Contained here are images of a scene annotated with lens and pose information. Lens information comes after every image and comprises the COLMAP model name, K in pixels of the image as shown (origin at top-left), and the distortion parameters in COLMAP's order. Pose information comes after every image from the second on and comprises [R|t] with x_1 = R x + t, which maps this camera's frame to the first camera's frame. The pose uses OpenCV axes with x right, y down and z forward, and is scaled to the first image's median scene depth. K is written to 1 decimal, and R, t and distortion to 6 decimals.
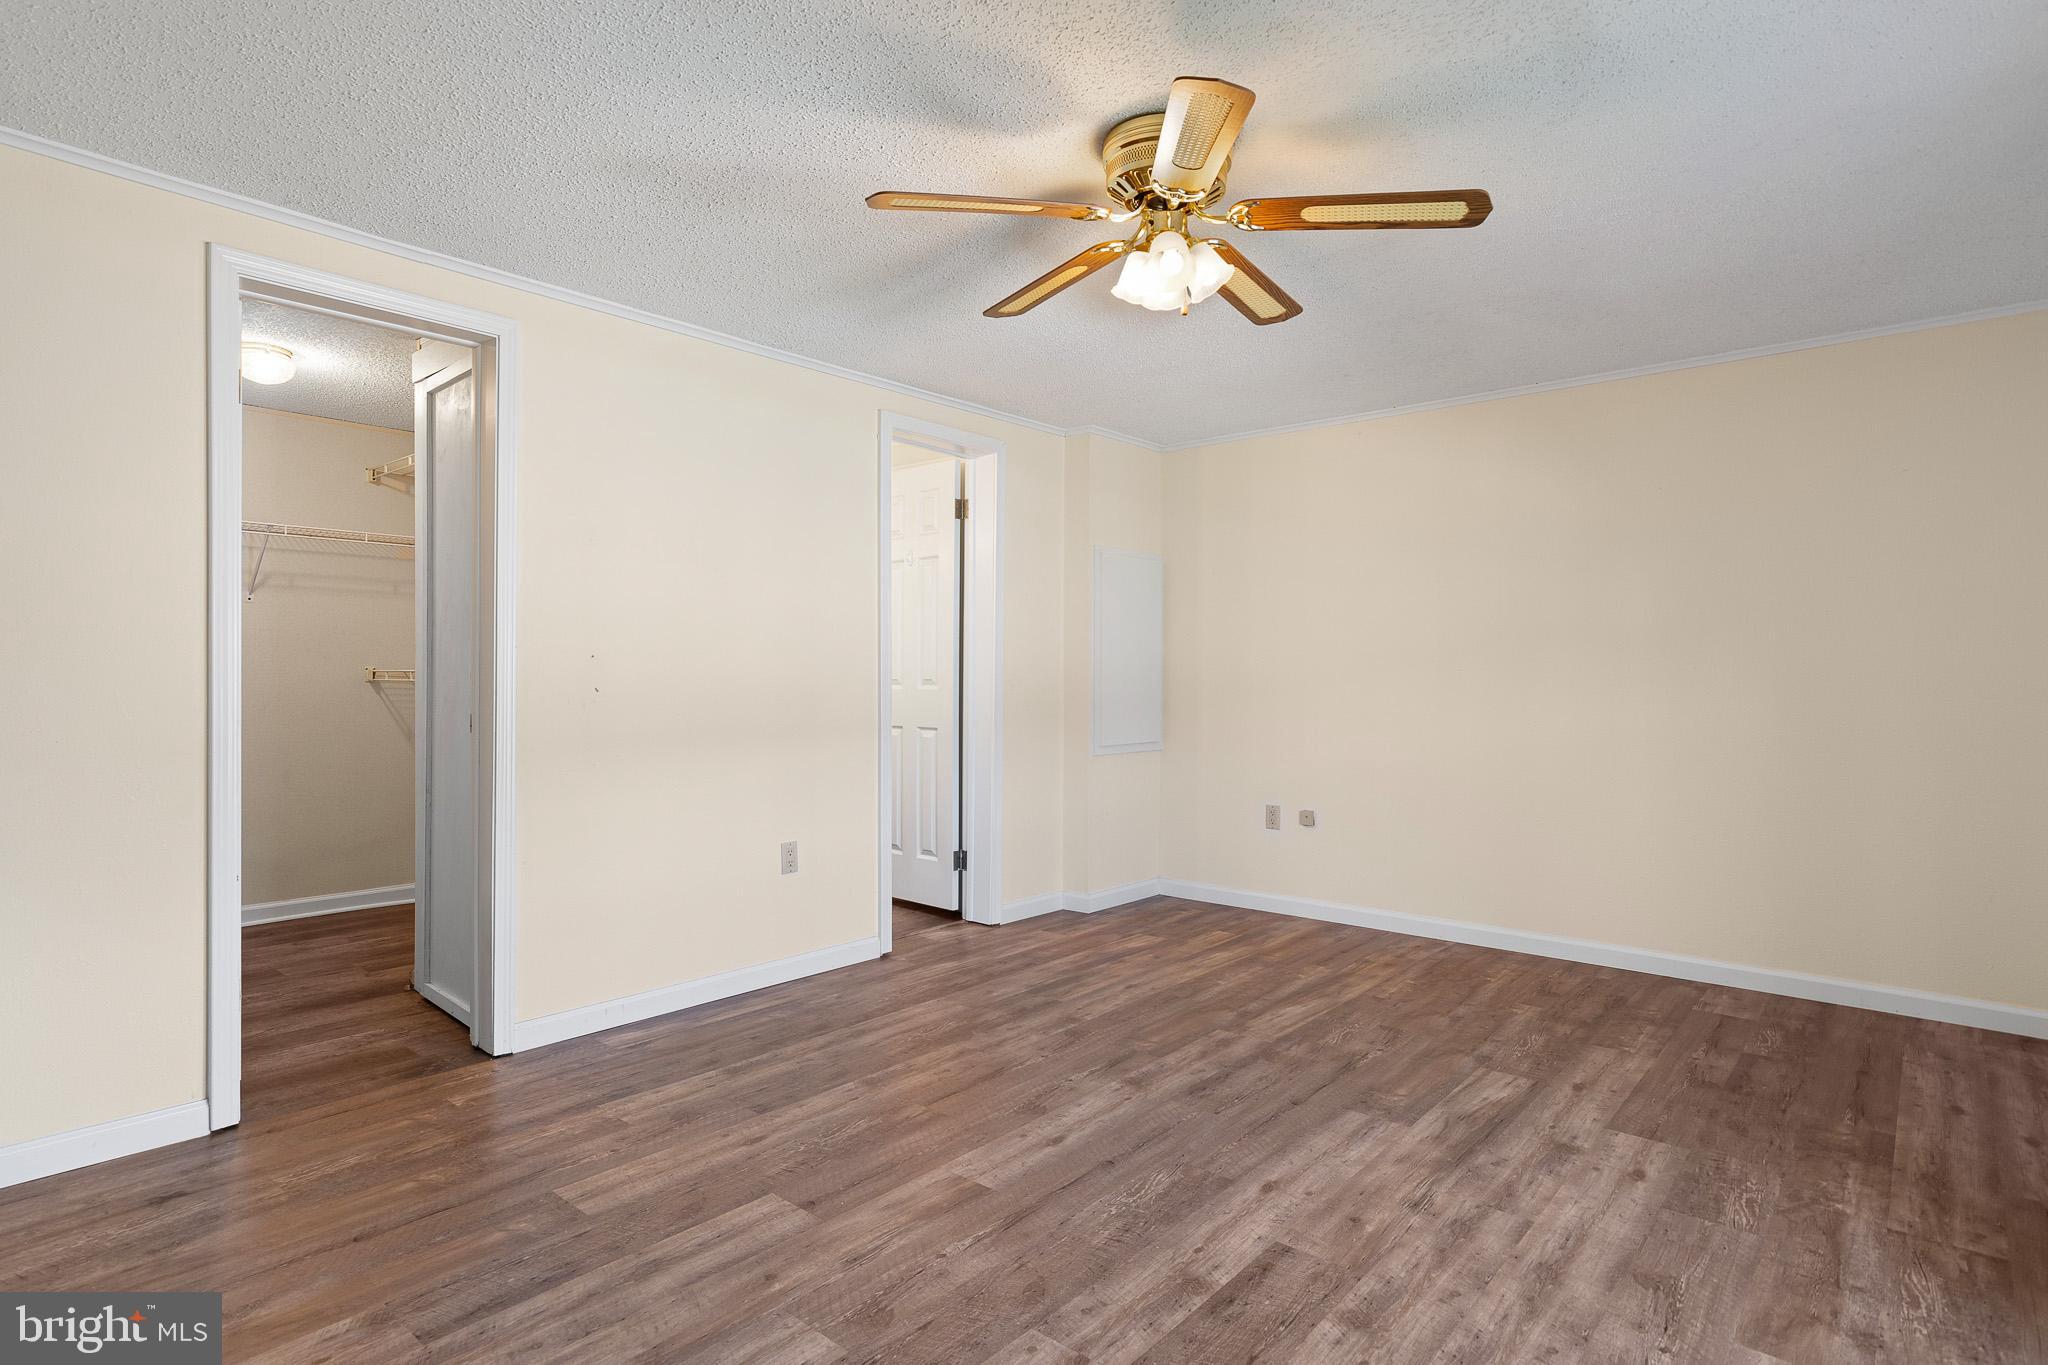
lens RADIAL K [[1051.3, 0, 1017.3], [0, 1051.3, 673.0], [0, 0, 1]] dist [-0.000274, -0.000552]
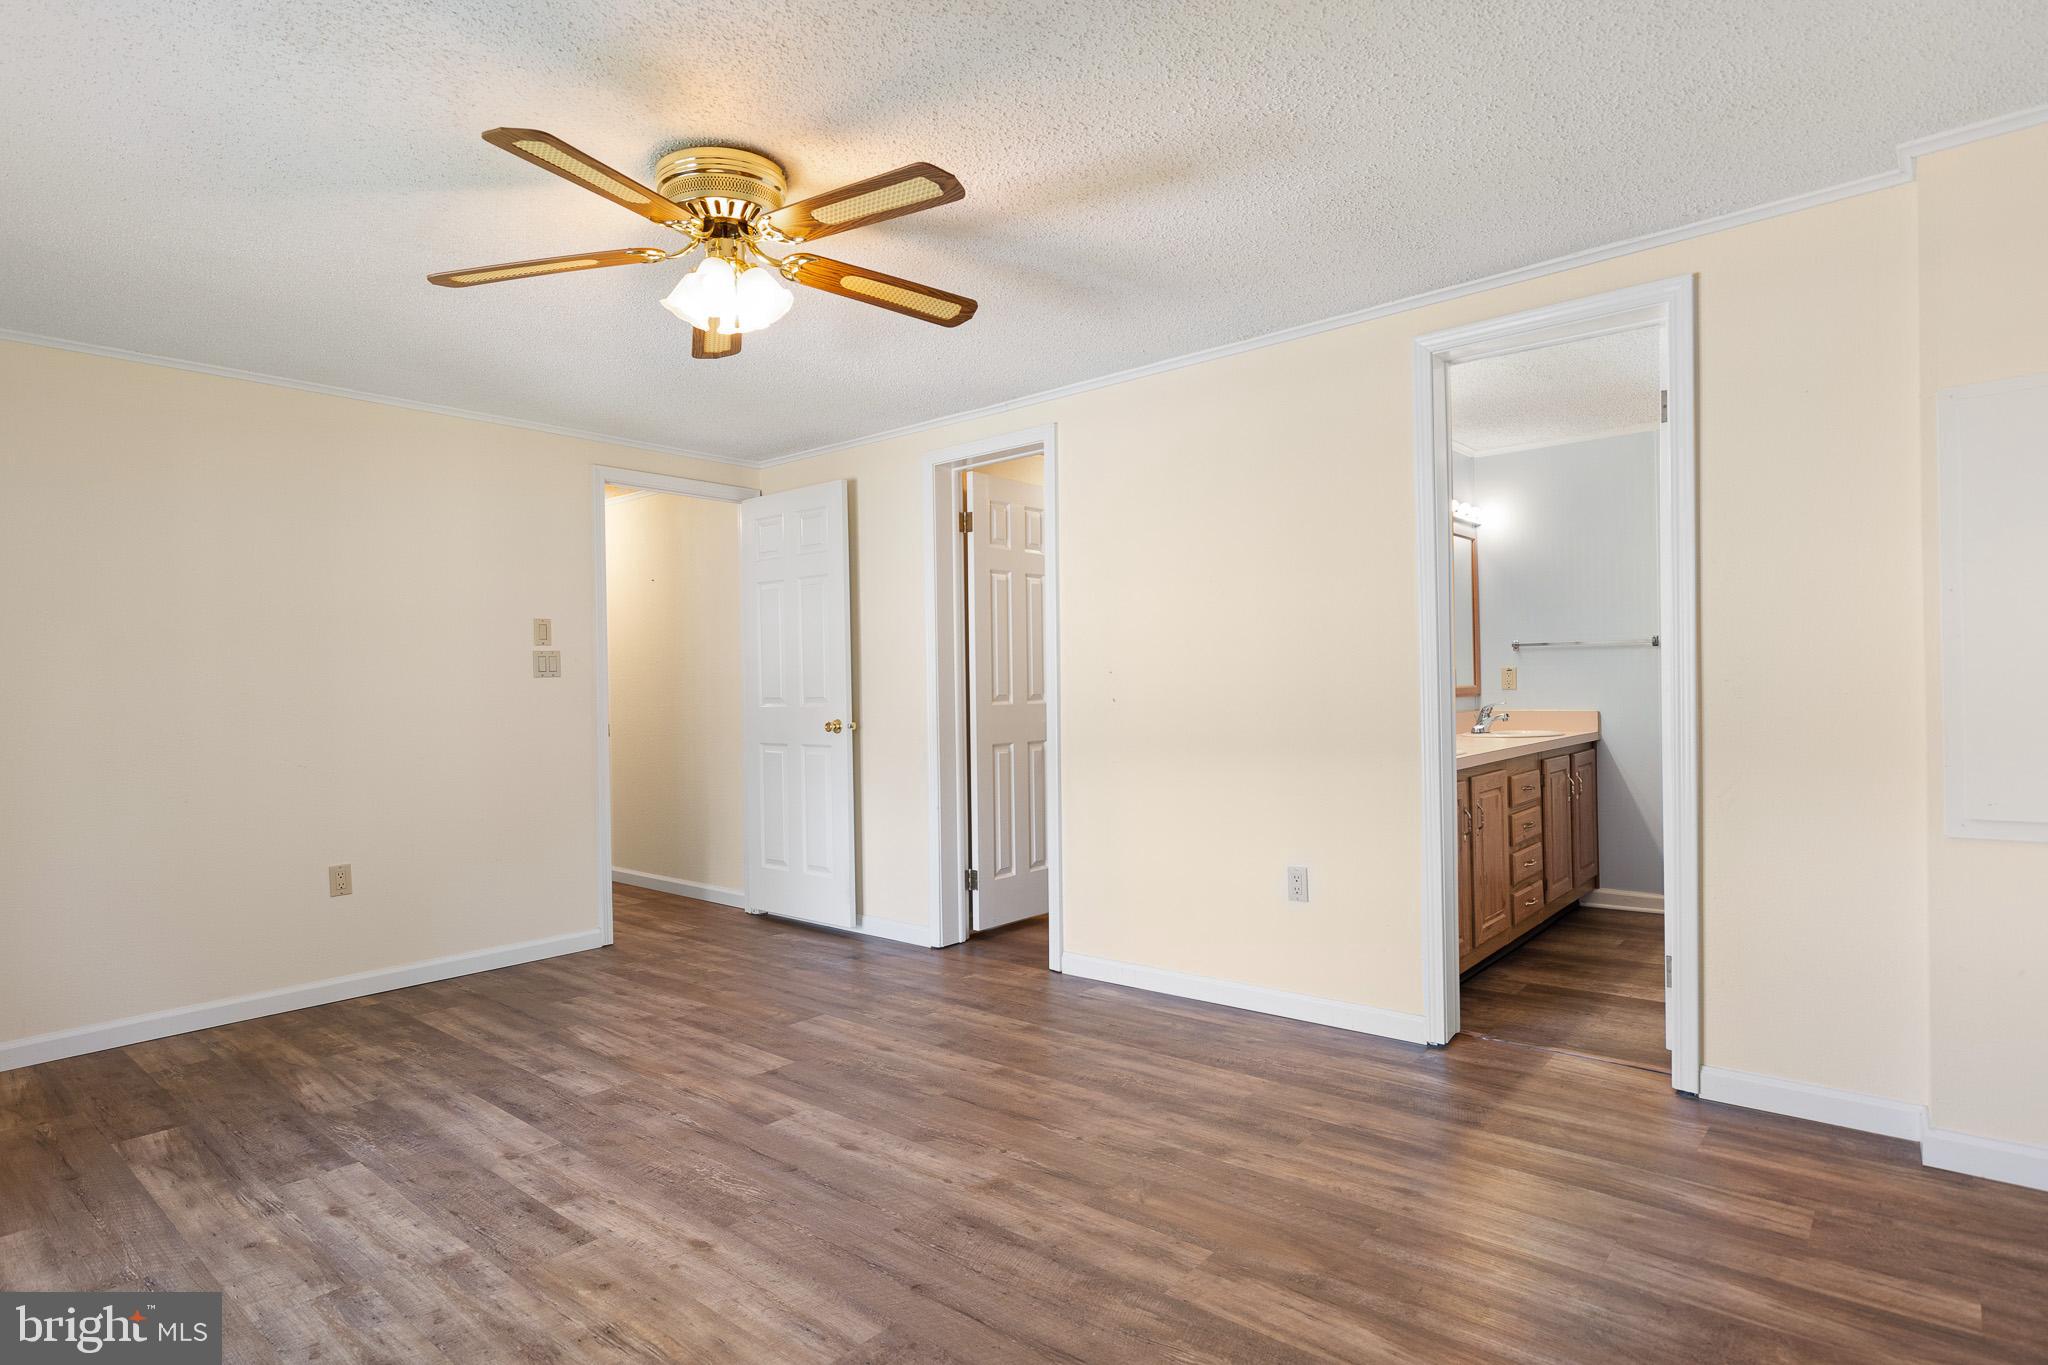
lens RADIAL K [[1067.9, 0, 1024.0], [0, 1067.9, 682.5], [0, 0, 1]] dist [0.000157, 0.000622]
pose [[0.015217, -0.009834, -0.999836, 1.086849], [0.025700, 0.999625, -0.009441, 0.008091], [0.999554, -0.025552, 0.015464, 1.170694]]
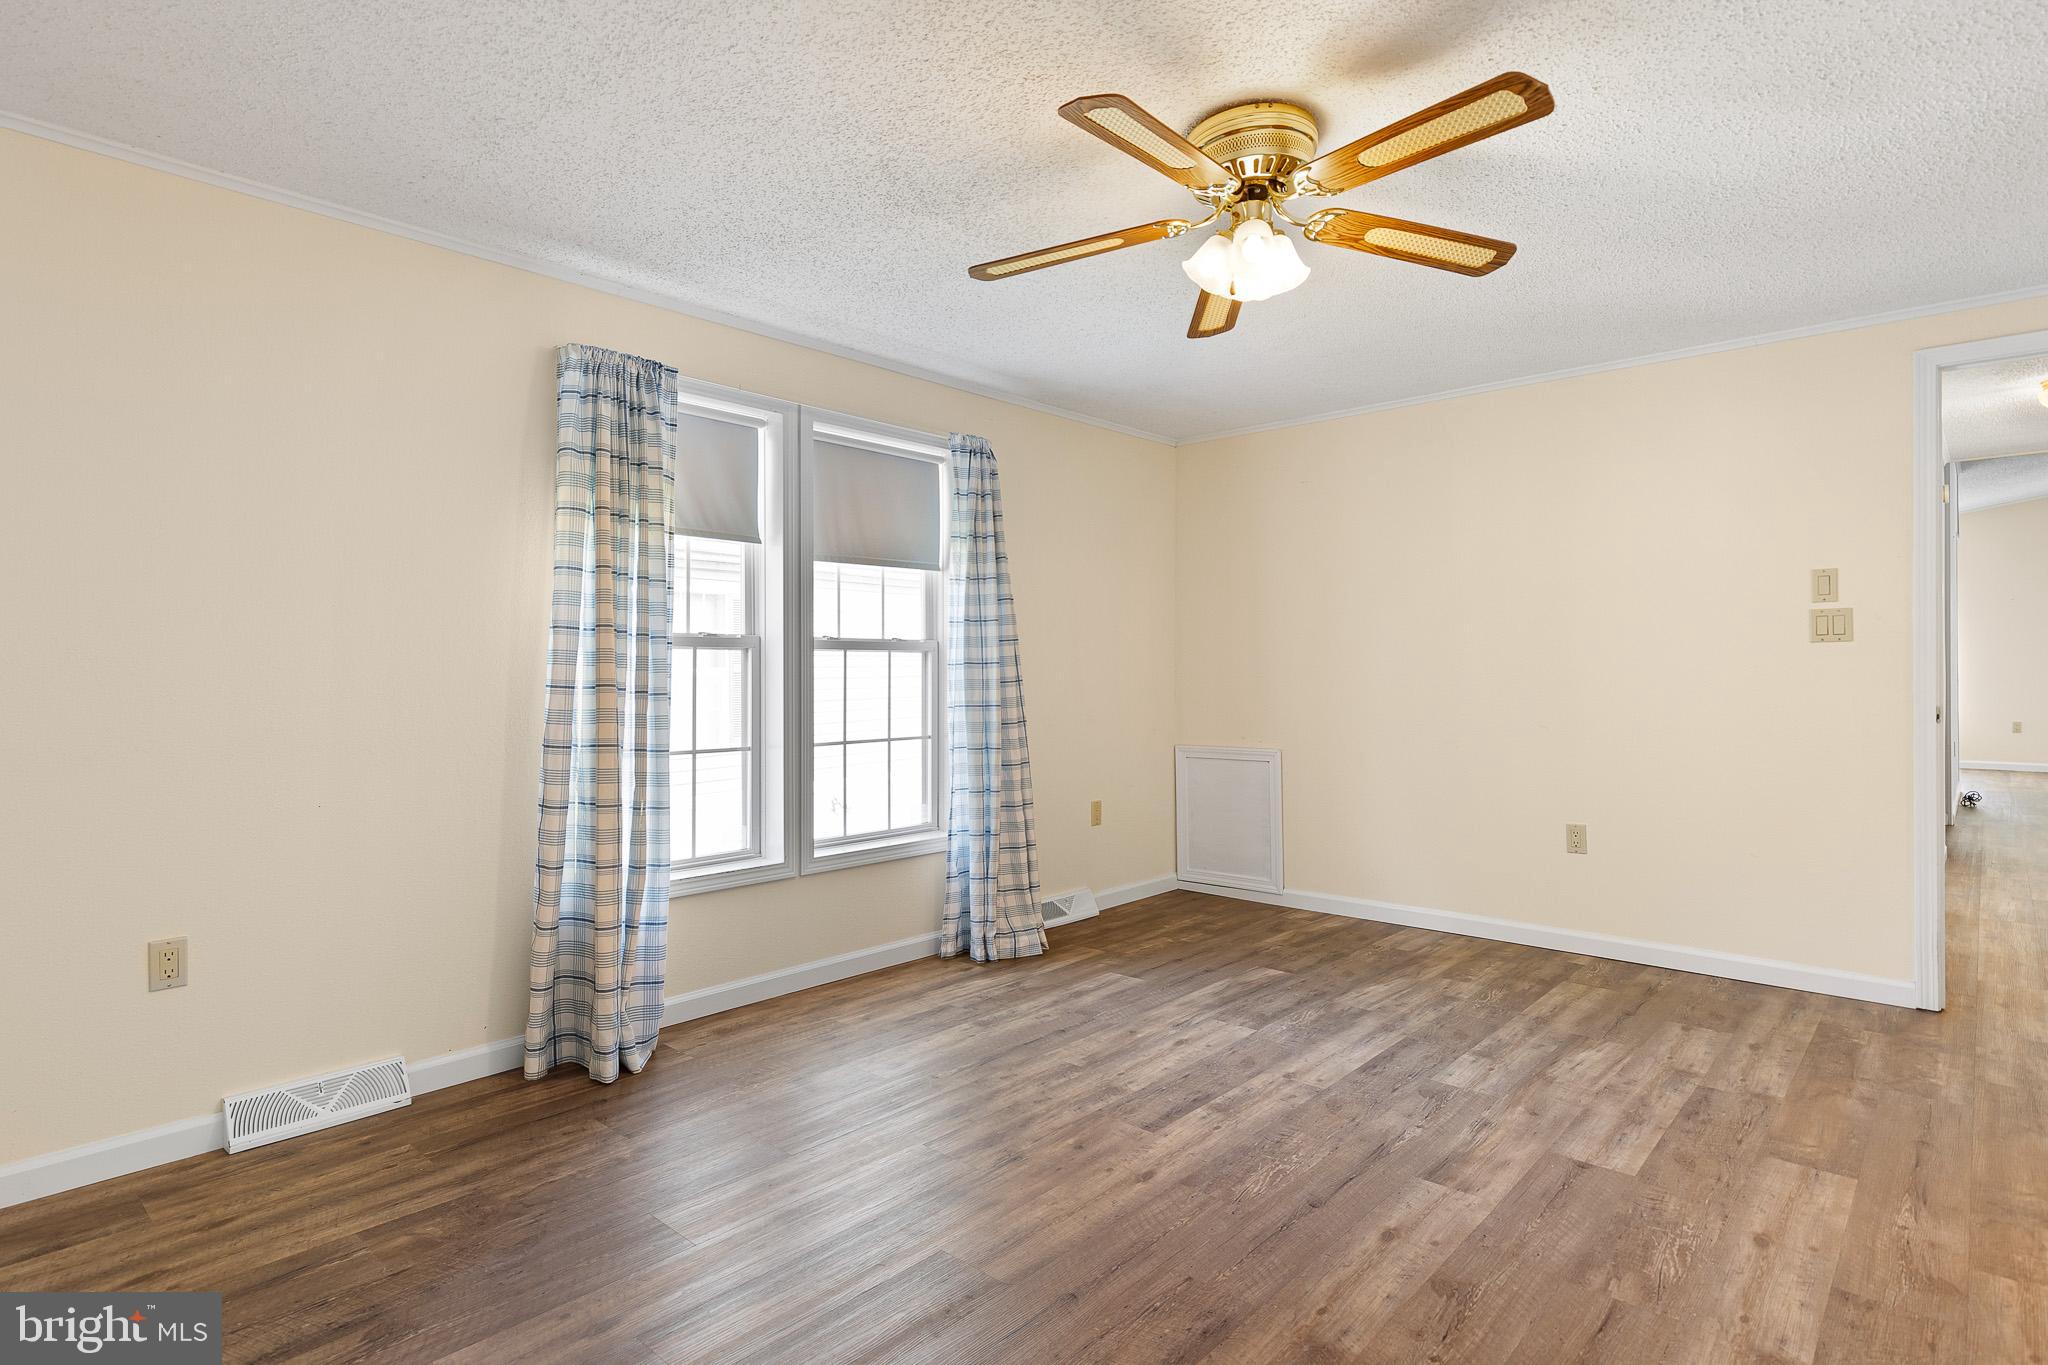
lens RADIAL K [[1065.0, 0, 1025.8], [0, 1065.0, 661.1], [0, 0, 1]] dist [0.003193, 0.001188]
pose [[-0.999921, -0.001509, 0.012481, 0.312825], [-0.001676, 0.999909, -0.013398, 0.008156], [-0.012460, -0.013417, -0.999832, 1.851888]]
